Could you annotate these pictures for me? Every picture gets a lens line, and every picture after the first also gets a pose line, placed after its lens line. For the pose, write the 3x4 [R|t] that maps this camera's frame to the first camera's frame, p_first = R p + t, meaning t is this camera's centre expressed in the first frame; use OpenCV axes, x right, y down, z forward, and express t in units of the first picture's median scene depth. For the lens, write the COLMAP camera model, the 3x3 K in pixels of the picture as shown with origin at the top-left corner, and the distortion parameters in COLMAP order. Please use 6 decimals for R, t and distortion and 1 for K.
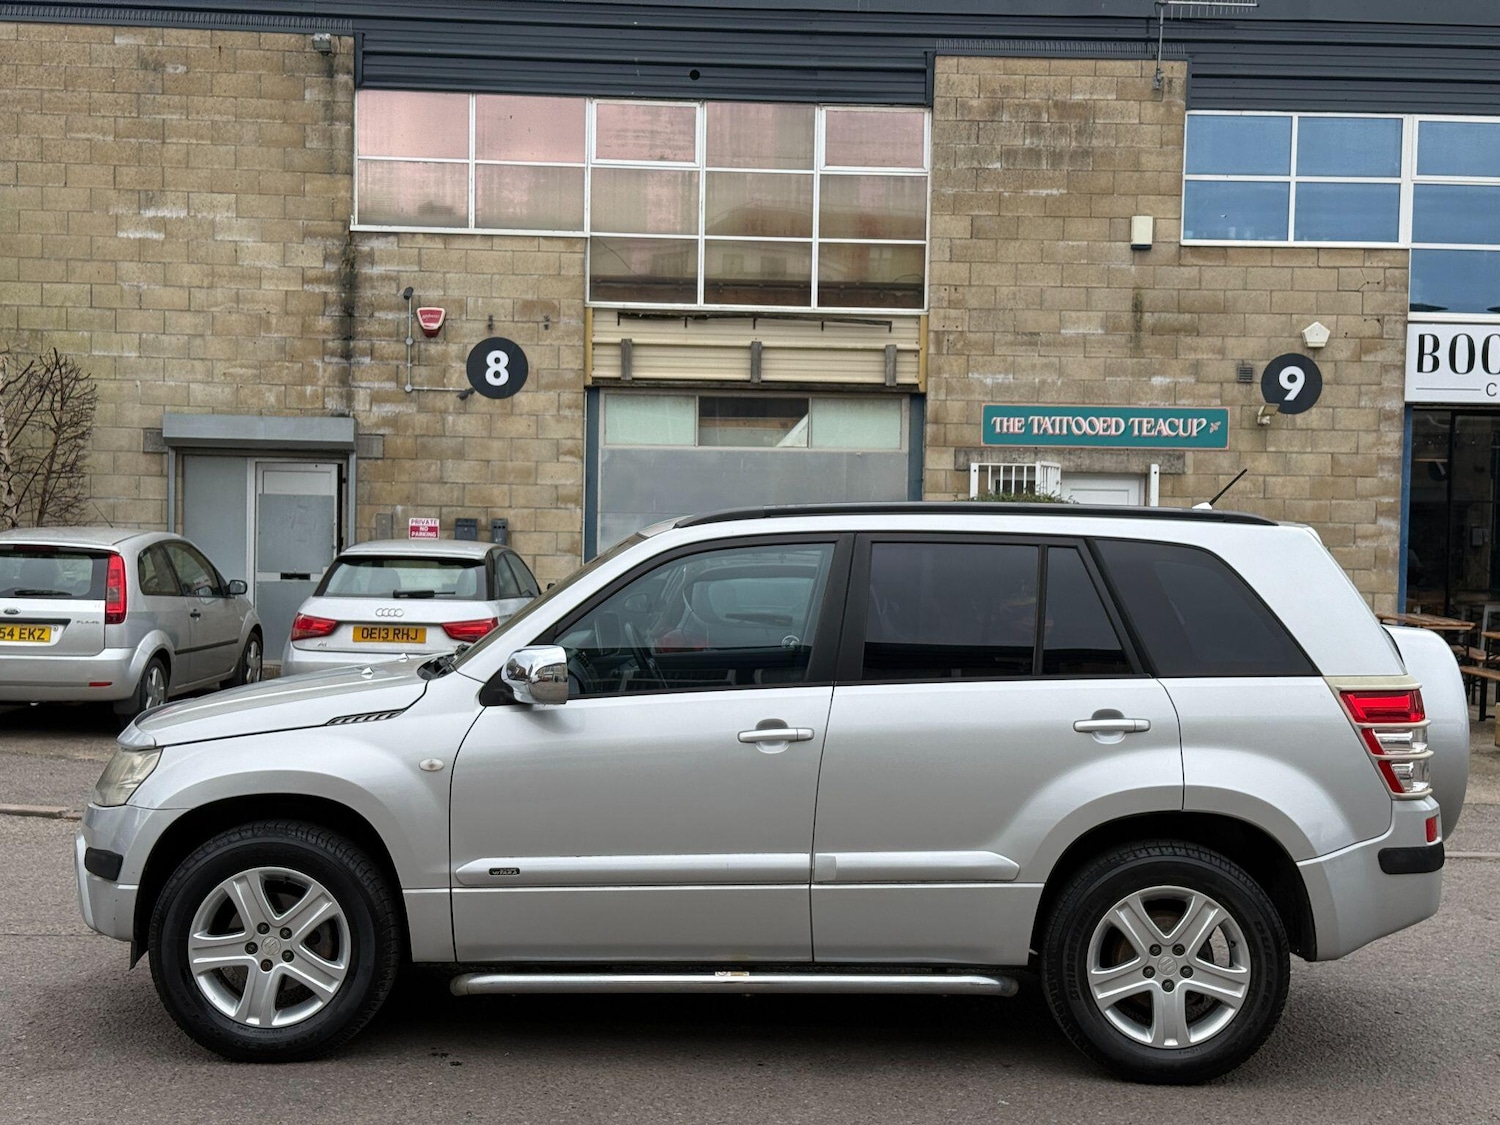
lens RADIAL K [[2104.1, 0, 750.2], [0, 2104.1, 597.5], [0, 0, 1]] dist [0.096935, 0.000000]
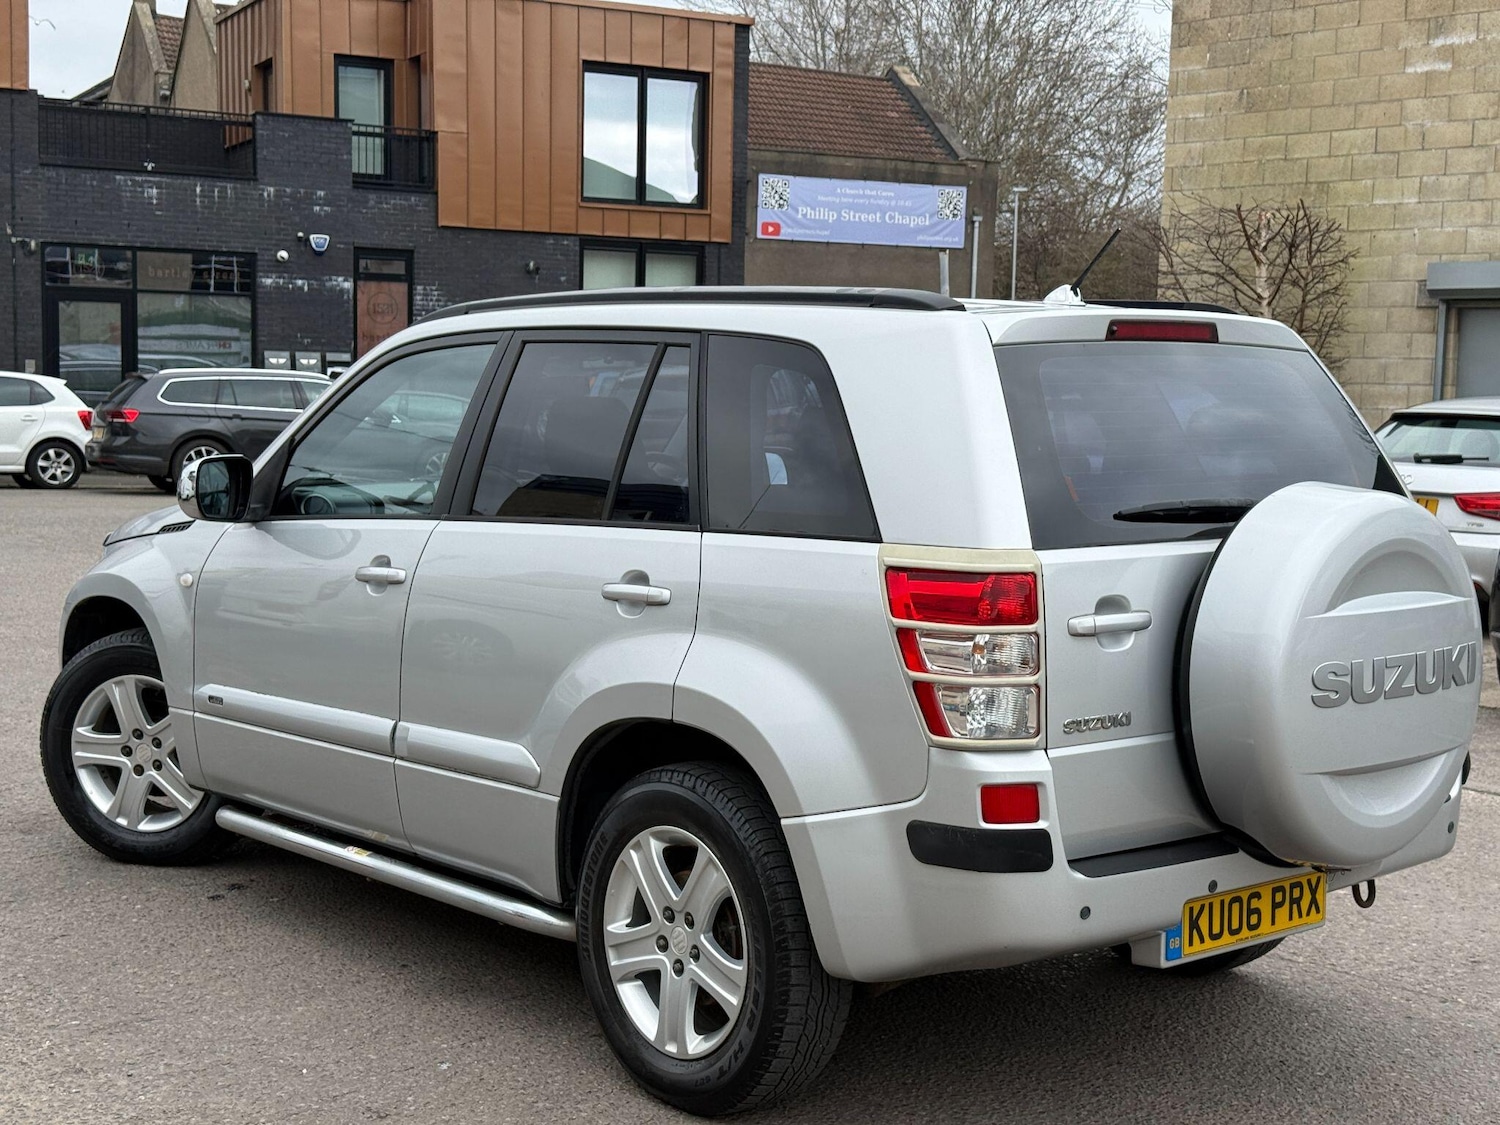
lens RADIAL K [[2104.1, 0, 753.1], [0, 2104.1, 584.1], [0, 0, 1]] dist [0.096935, 0.000000]
pose [[0.663903, 0.071778, -0.744366, 0.221024], [-0.036457, 0.997306, 0.063652, 0.003346], [0.746929, -0.015121, 0.664732, 0.169312]]
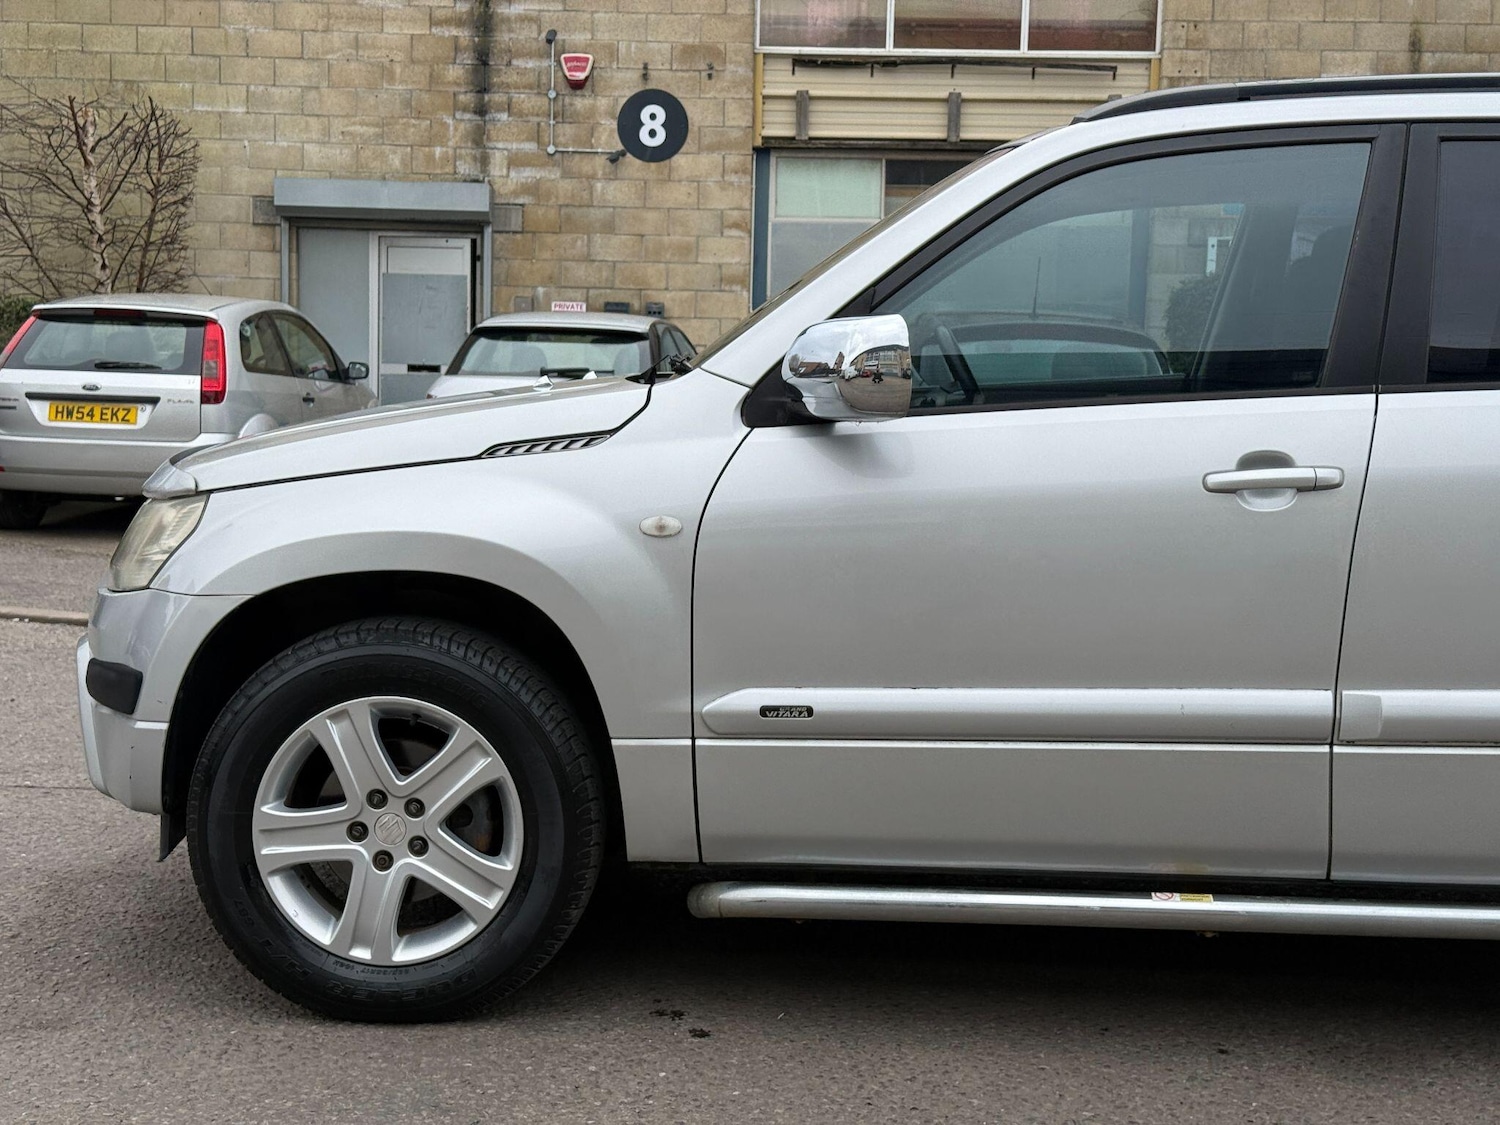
lens RADIAL K [[2104.1, 0, 733.0], [0, 2104.1, 581.4], [0, 0, 1]] dist [0.096935, 0.000000]
pose [[0.997759, 0.011610, -0.065899, -0.028398], [-0.006975, 0.997514, 0.070127, 0.016454], [0.066549, -0.069510, 0.995359, 0.130388]]
